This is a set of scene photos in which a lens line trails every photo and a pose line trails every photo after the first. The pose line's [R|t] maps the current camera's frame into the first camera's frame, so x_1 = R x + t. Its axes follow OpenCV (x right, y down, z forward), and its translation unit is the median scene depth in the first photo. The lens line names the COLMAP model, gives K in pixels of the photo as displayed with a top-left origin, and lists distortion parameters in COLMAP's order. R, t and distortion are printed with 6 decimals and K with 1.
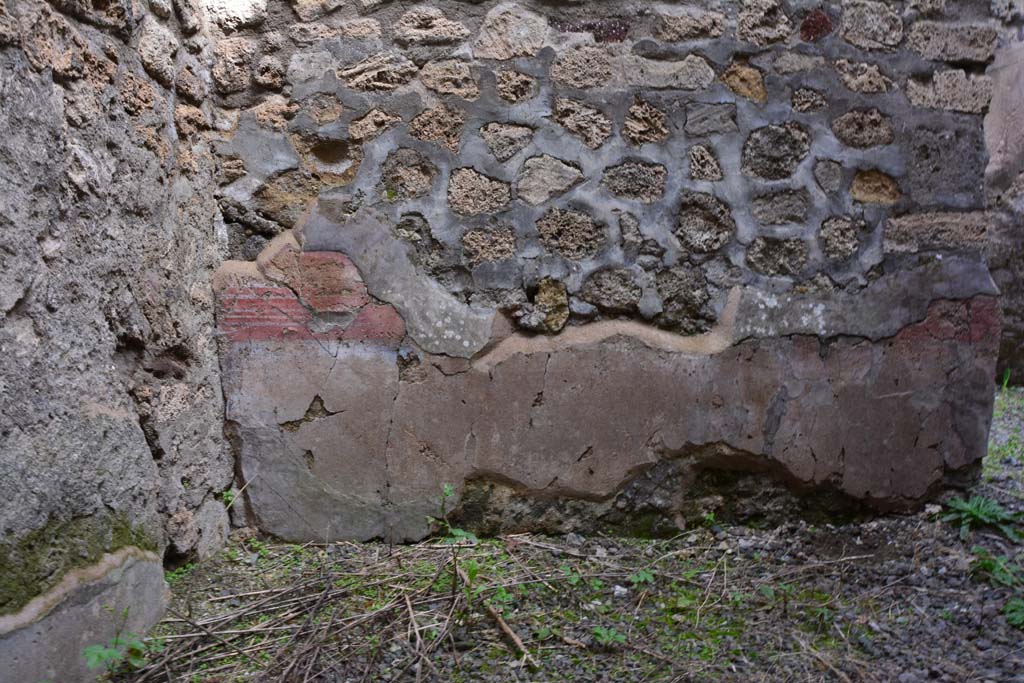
lens RADIAL K [[807.8, 0, 518.4], [0, 807.8, 343.0], [0, 0, 1]] dist [-0.166871, 0.122116]
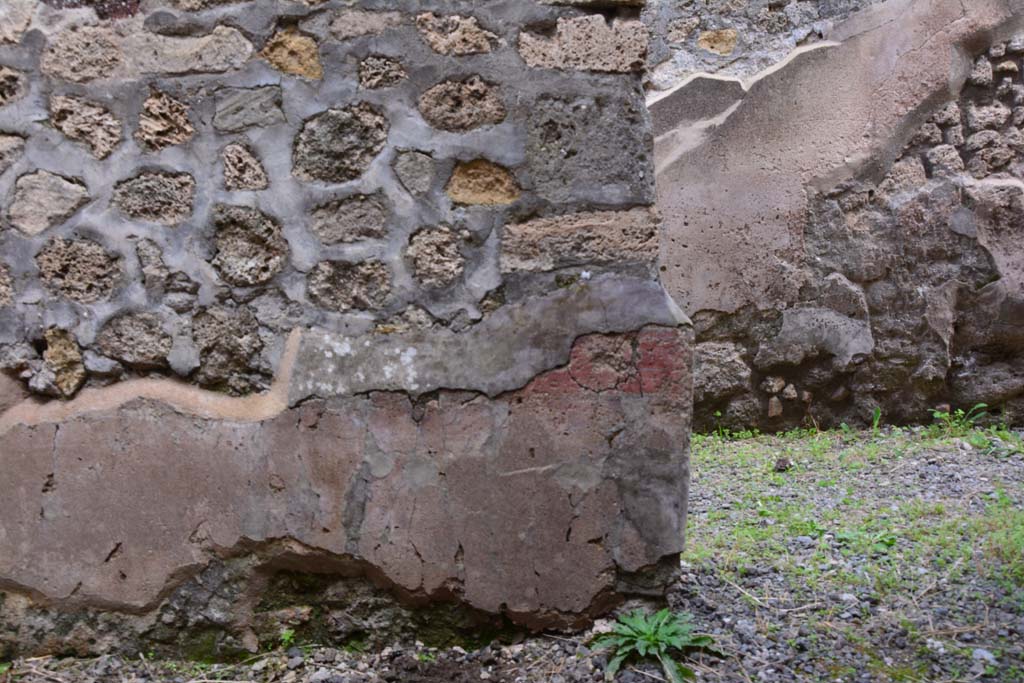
lens RADIAL K [[840.7, 0, 514.2], [0, 840.7, 341.4], [0, 0, 1]] dist [-0.141029, 0.116796]
pose [[0.998399, -0.033107, -0.045852, 0.523187], [0.031419, 0.998819, -0.037063, -0.024234], [0.047025, 0.035563, 0.998260, 0.237323]]
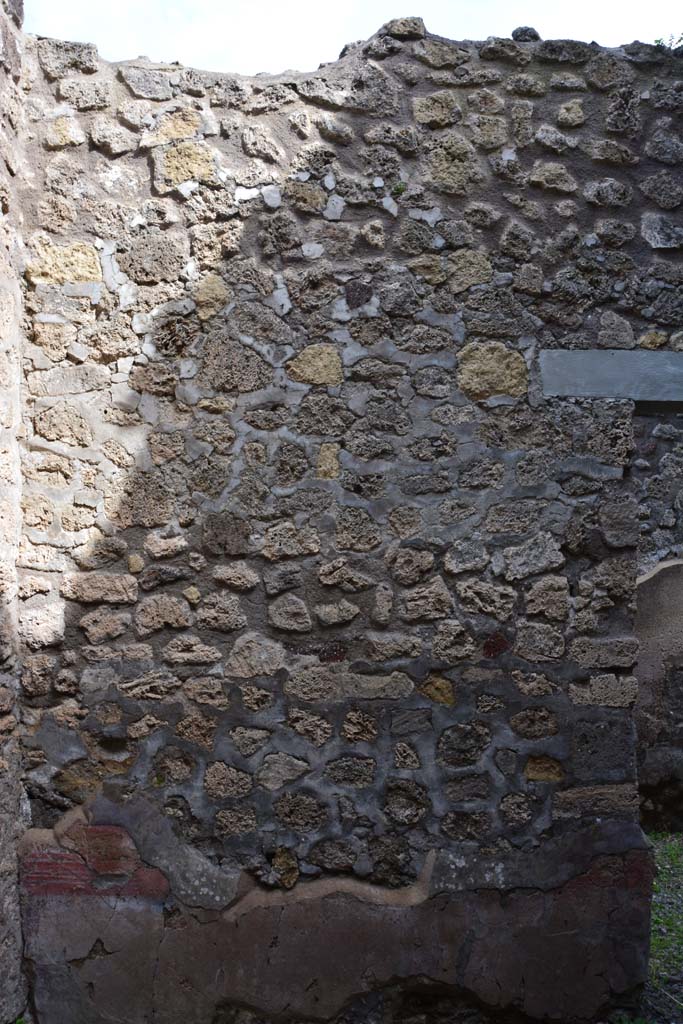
lens RADIAL K [[807.8, 0, 341.3], [0, 807.8, 510.6], [0, 0, 1]] dist [-0.166871, 0.122116]
pose [[0.999834, 0.006428, 0.017026, 0.106567], [-0.003470, 0.985719, -0.168361, -0.399716], [-0.017865, 0.168274, 0.985578, -0.319022]]
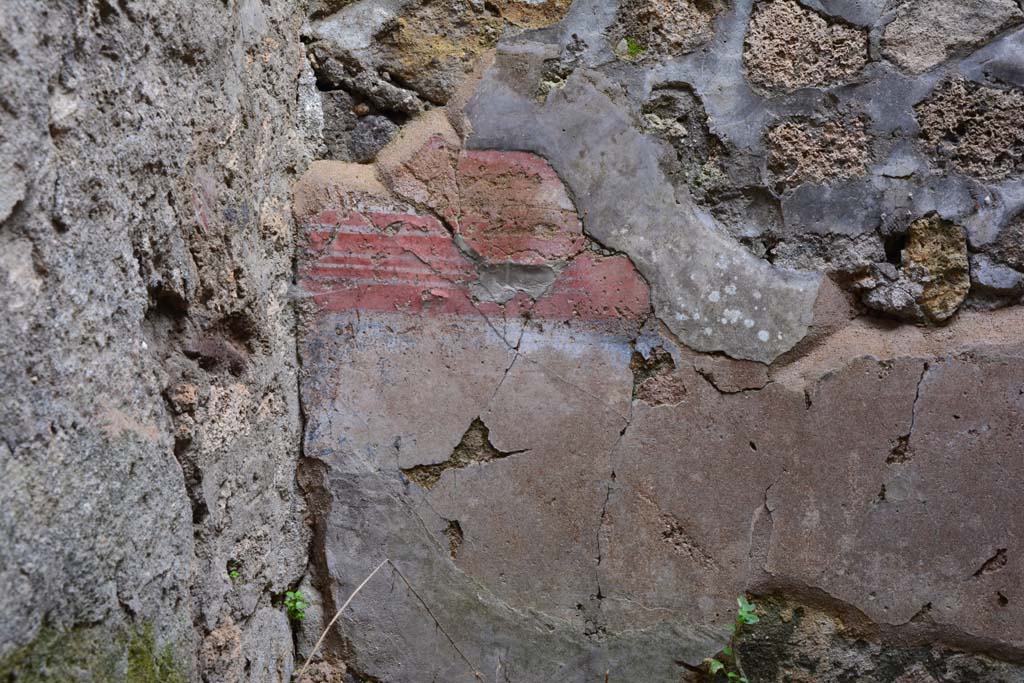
lens RADIAL K [[1488.8, 0, 507.1], [0, 1488.8, 342.9], [0, 0, 1]] dist [0.175418, 0.000000]
pose [[0.991883, 0.046447, -0.118371, -0.116342], [-0.047014, 0.998892, -0.001999, 0.015635], [0.118147, 0.007548, 0.992967, 0.006064]]
